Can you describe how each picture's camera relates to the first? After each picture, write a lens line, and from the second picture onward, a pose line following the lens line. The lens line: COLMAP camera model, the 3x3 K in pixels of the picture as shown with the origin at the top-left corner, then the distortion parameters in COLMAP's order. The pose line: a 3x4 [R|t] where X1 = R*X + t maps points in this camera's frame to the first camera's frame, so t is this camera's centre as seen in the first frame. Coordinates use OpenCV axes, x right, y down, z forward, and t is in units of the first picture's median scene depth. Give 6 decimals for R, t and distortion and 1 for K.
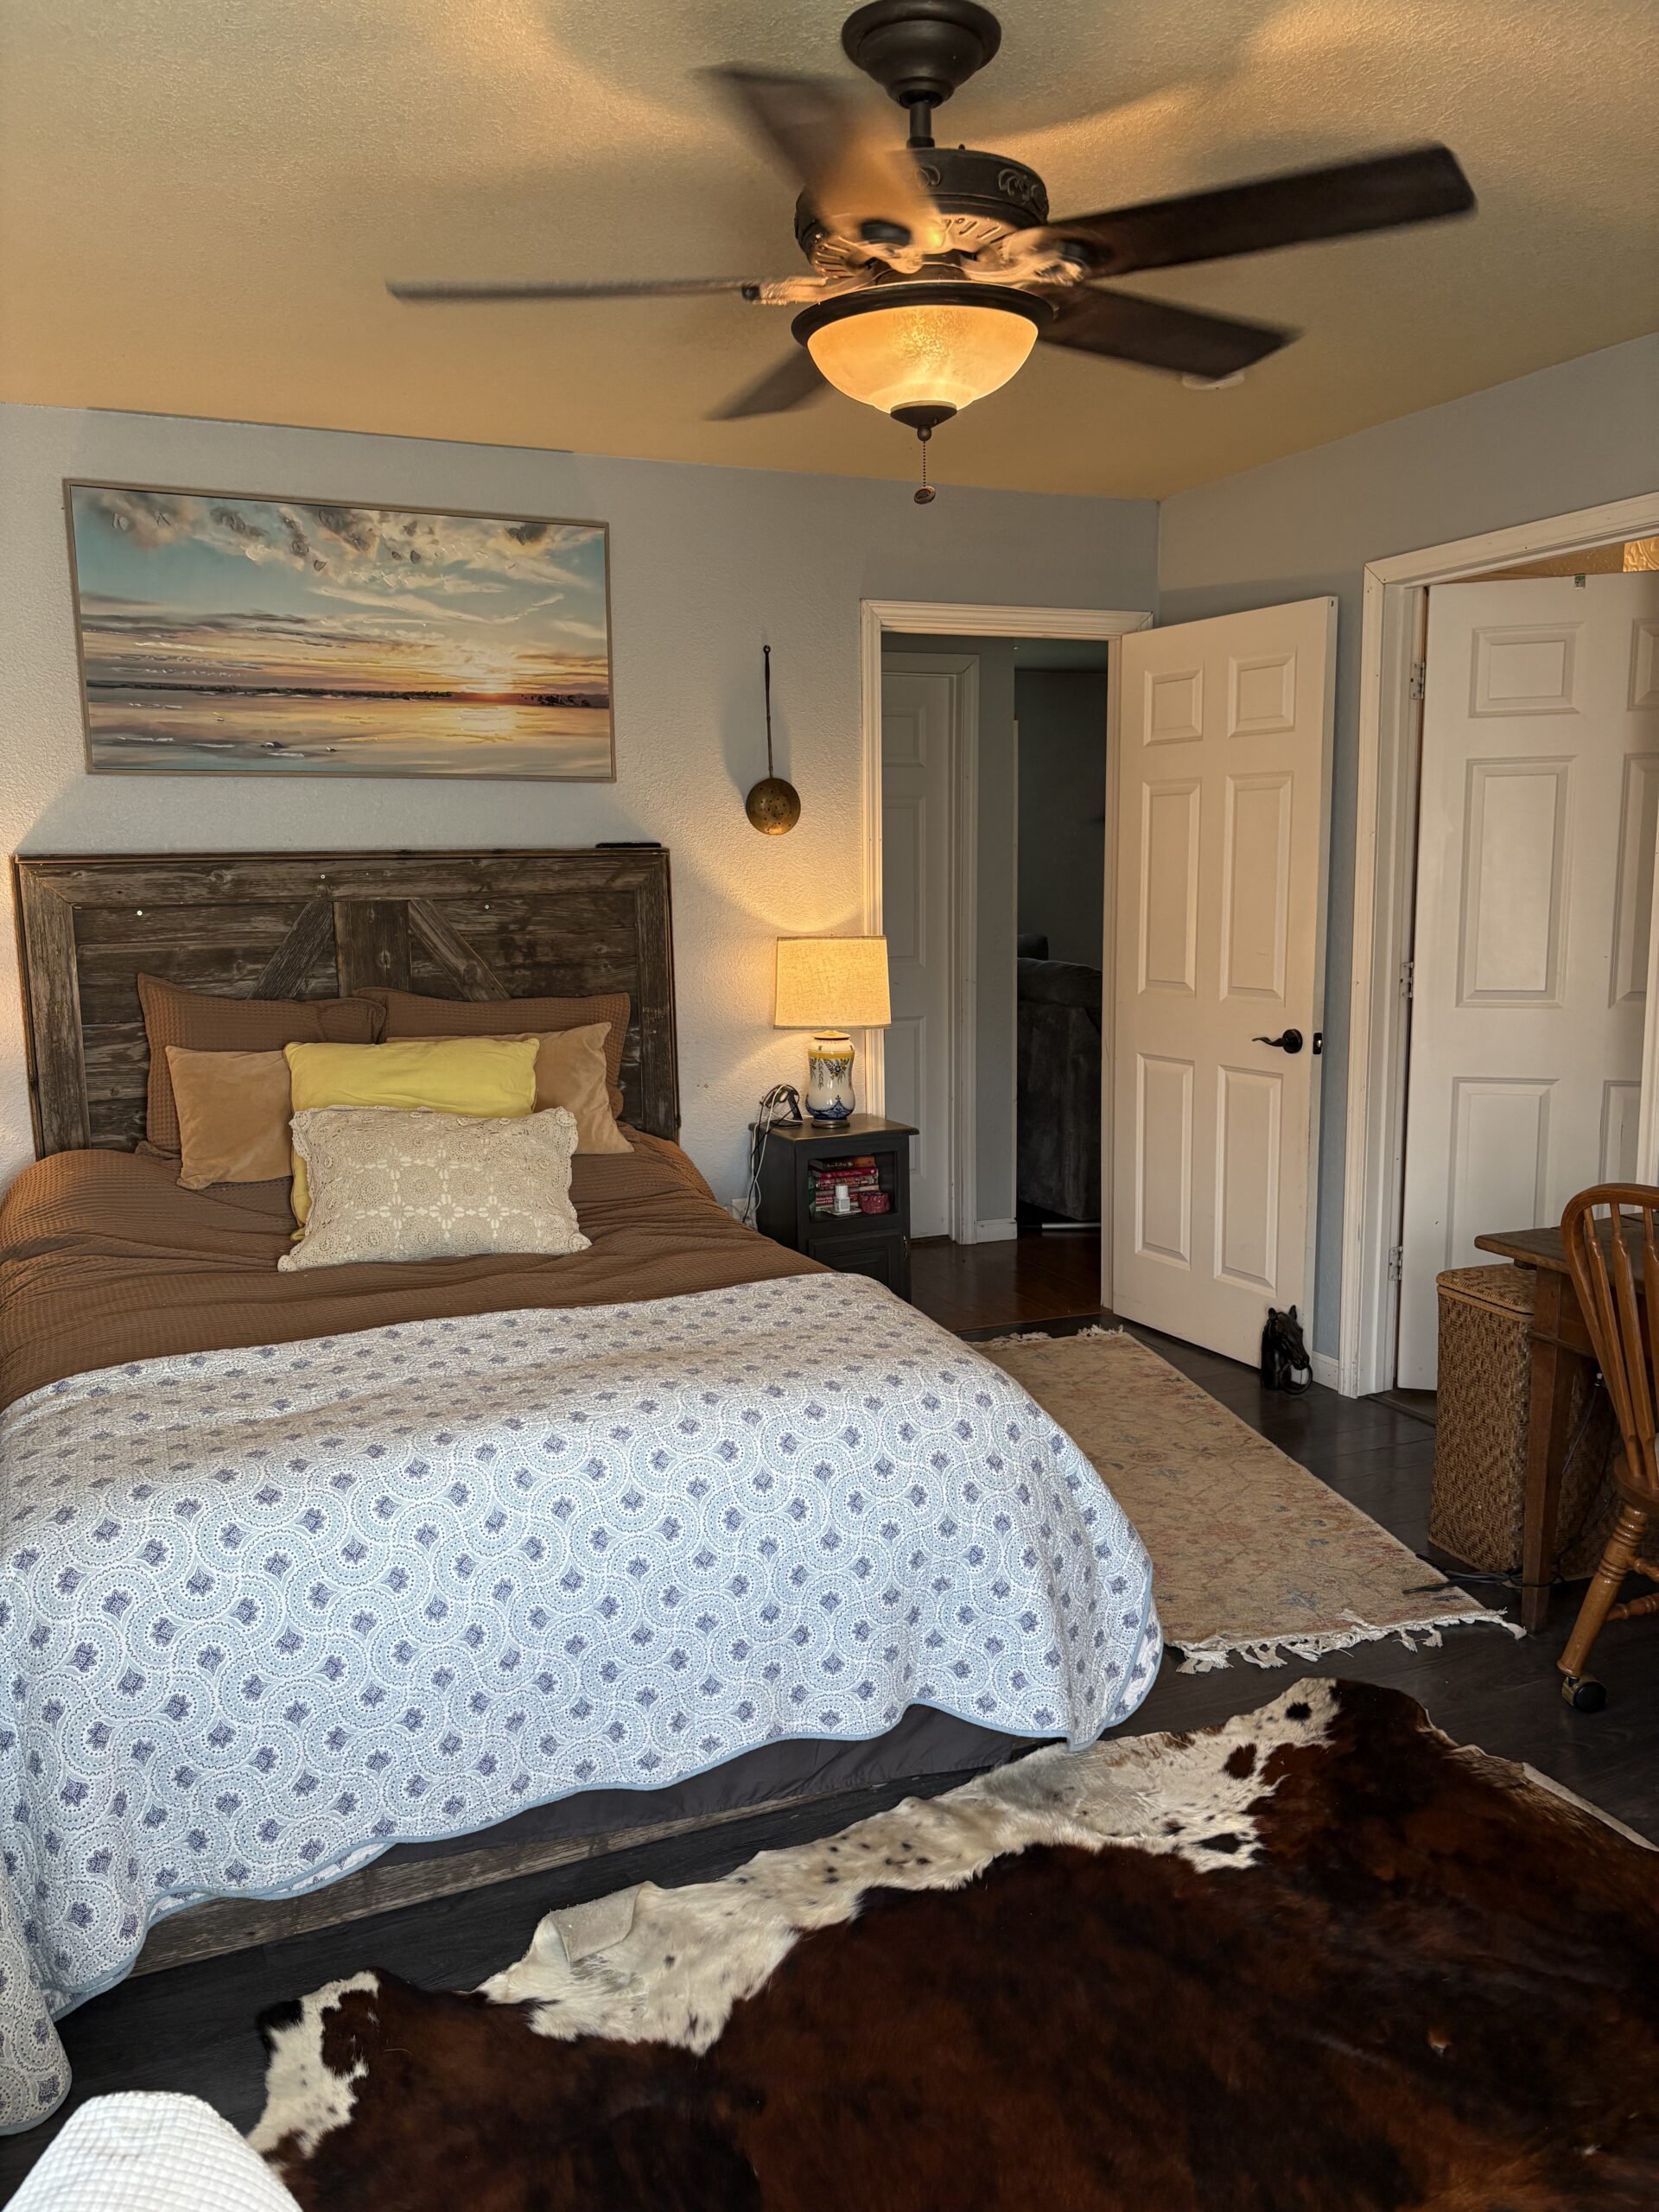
lens RADIAL K [[1671.1, 0, 829.5], [0, 1671.1, 1106.0], [0, 0, 1]] dist [-0.029366, 0.102745]
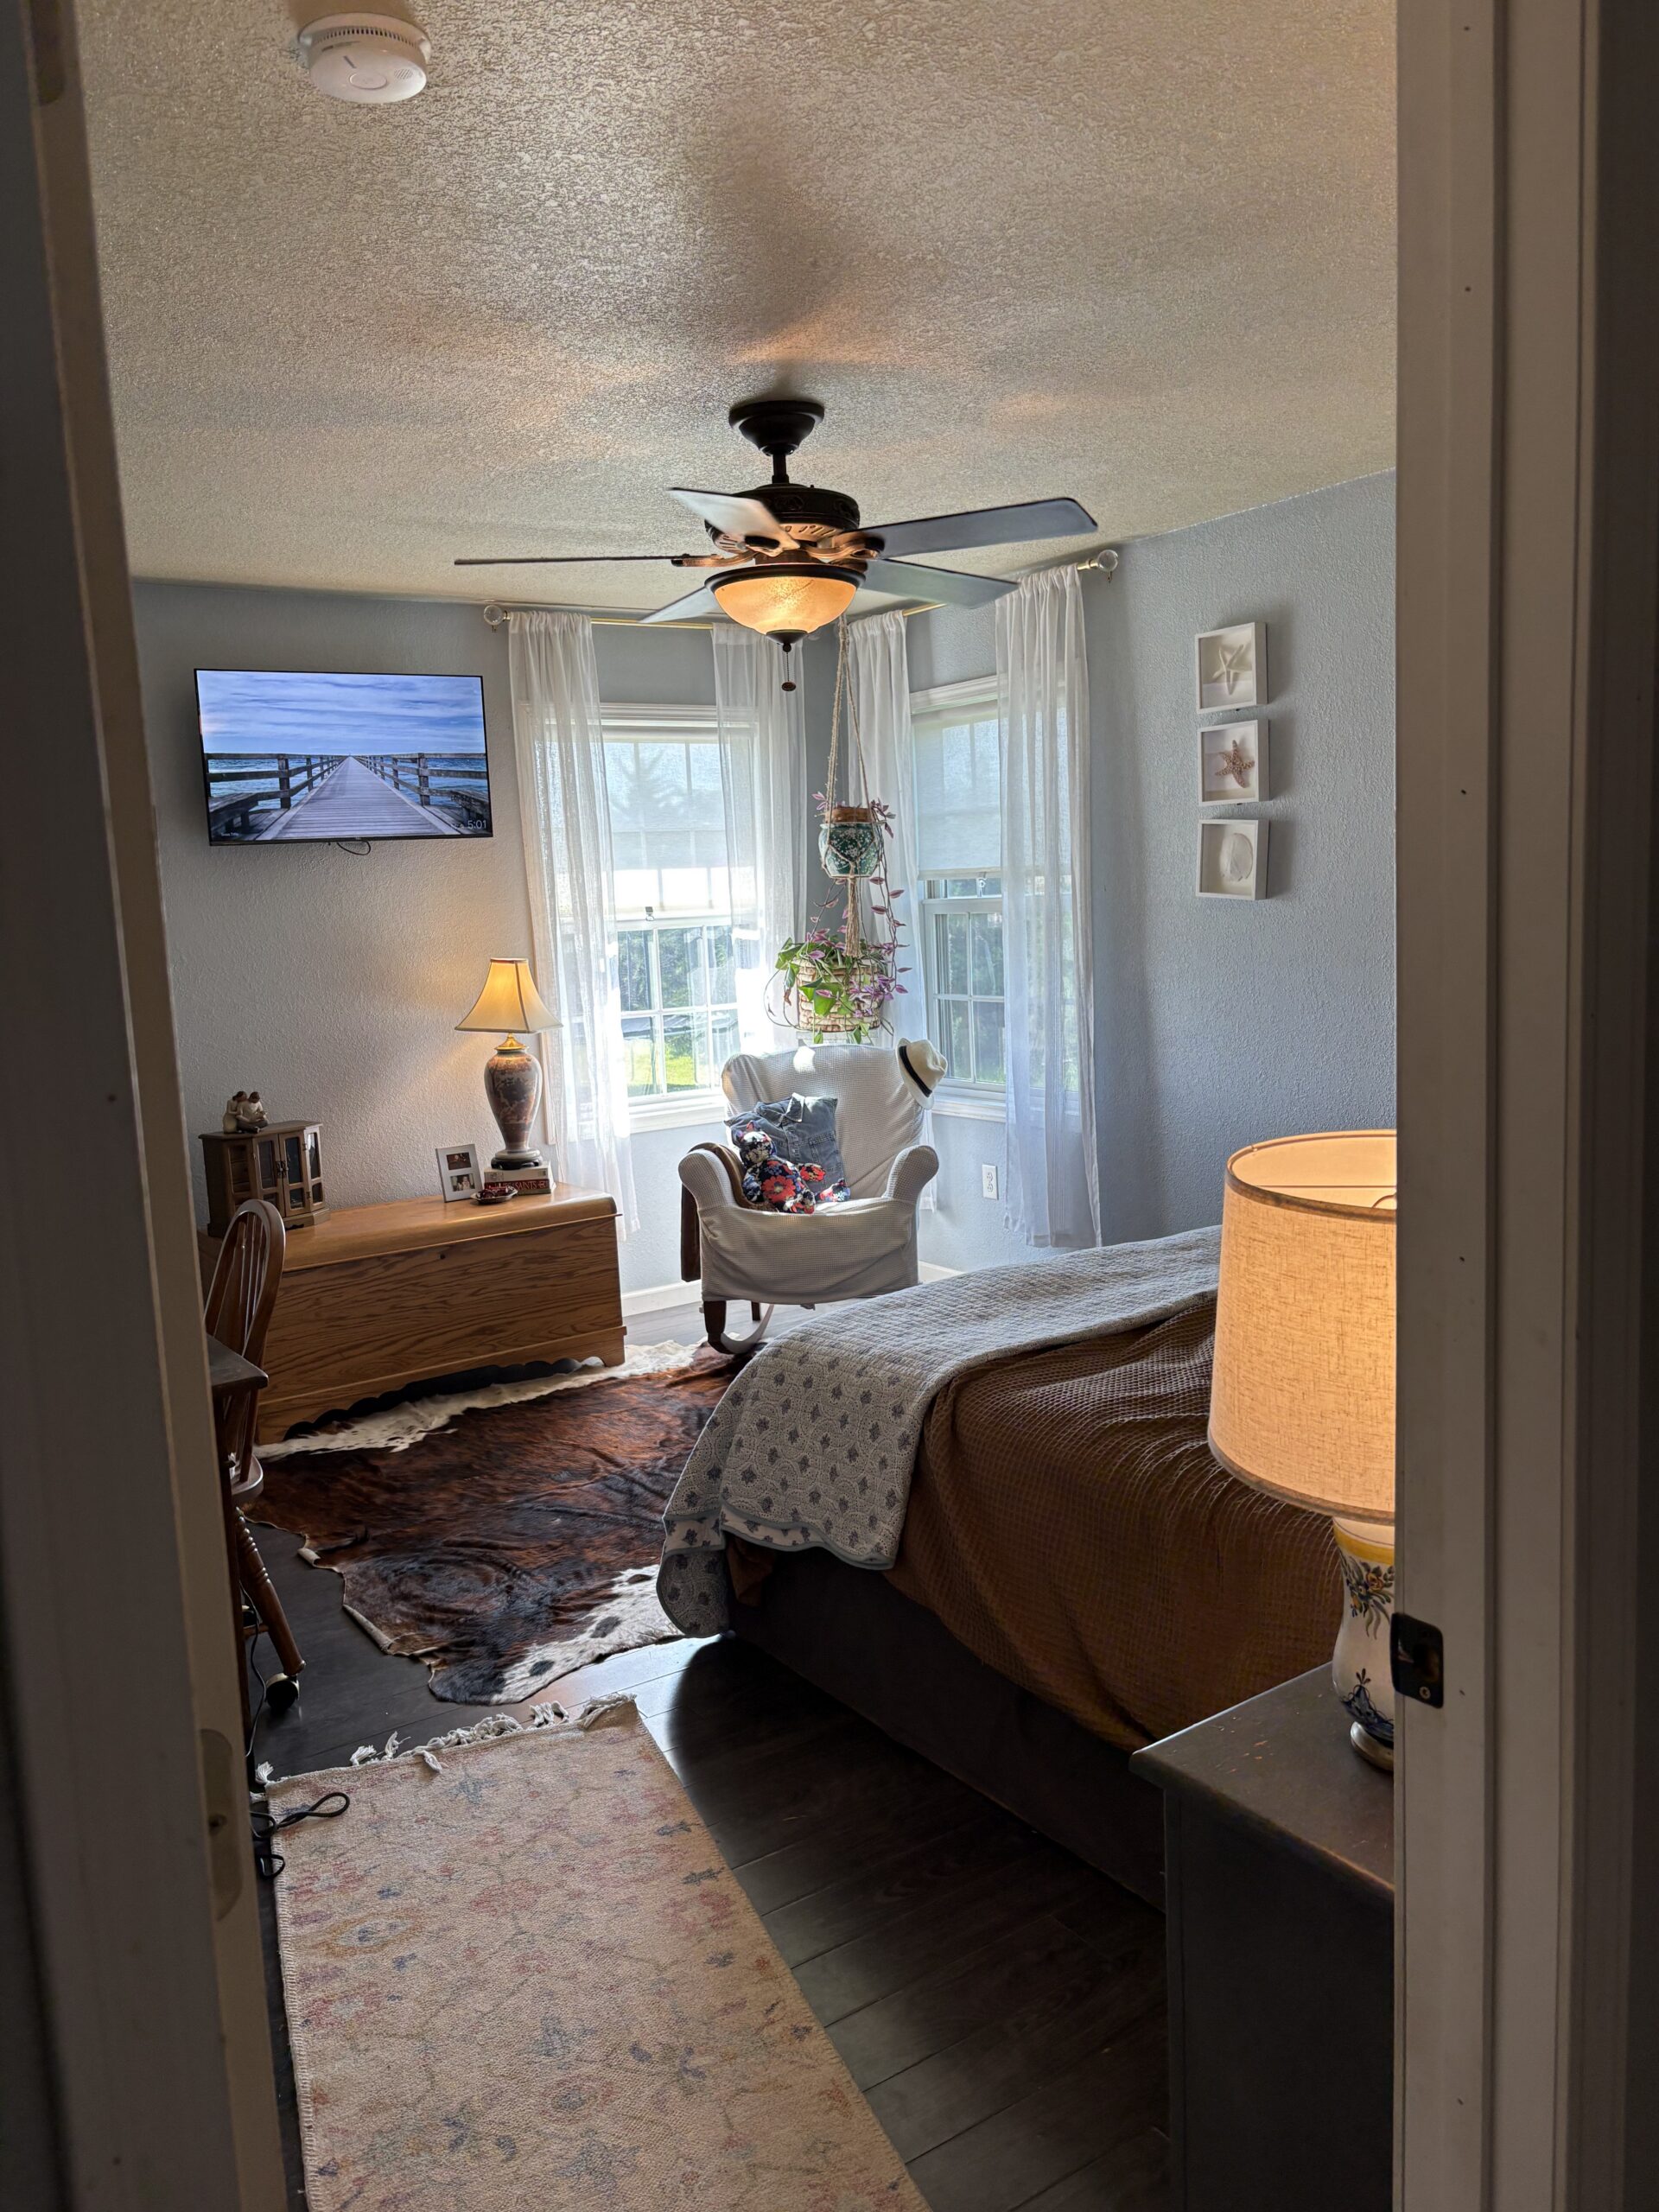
lens RADIAL K [[1670.2, 0, 828.4], [0, 1670.2, 1116.3], [0, 0, 1]] dist [0.149546, -0.328403]
pose [[-0.981195, 0.079850, -0.175728, 0.271266], [0.027865, 0.959480, 0.280396, -0.340934], [0.190997, 0.270226, -0.943662, 2.120046]]
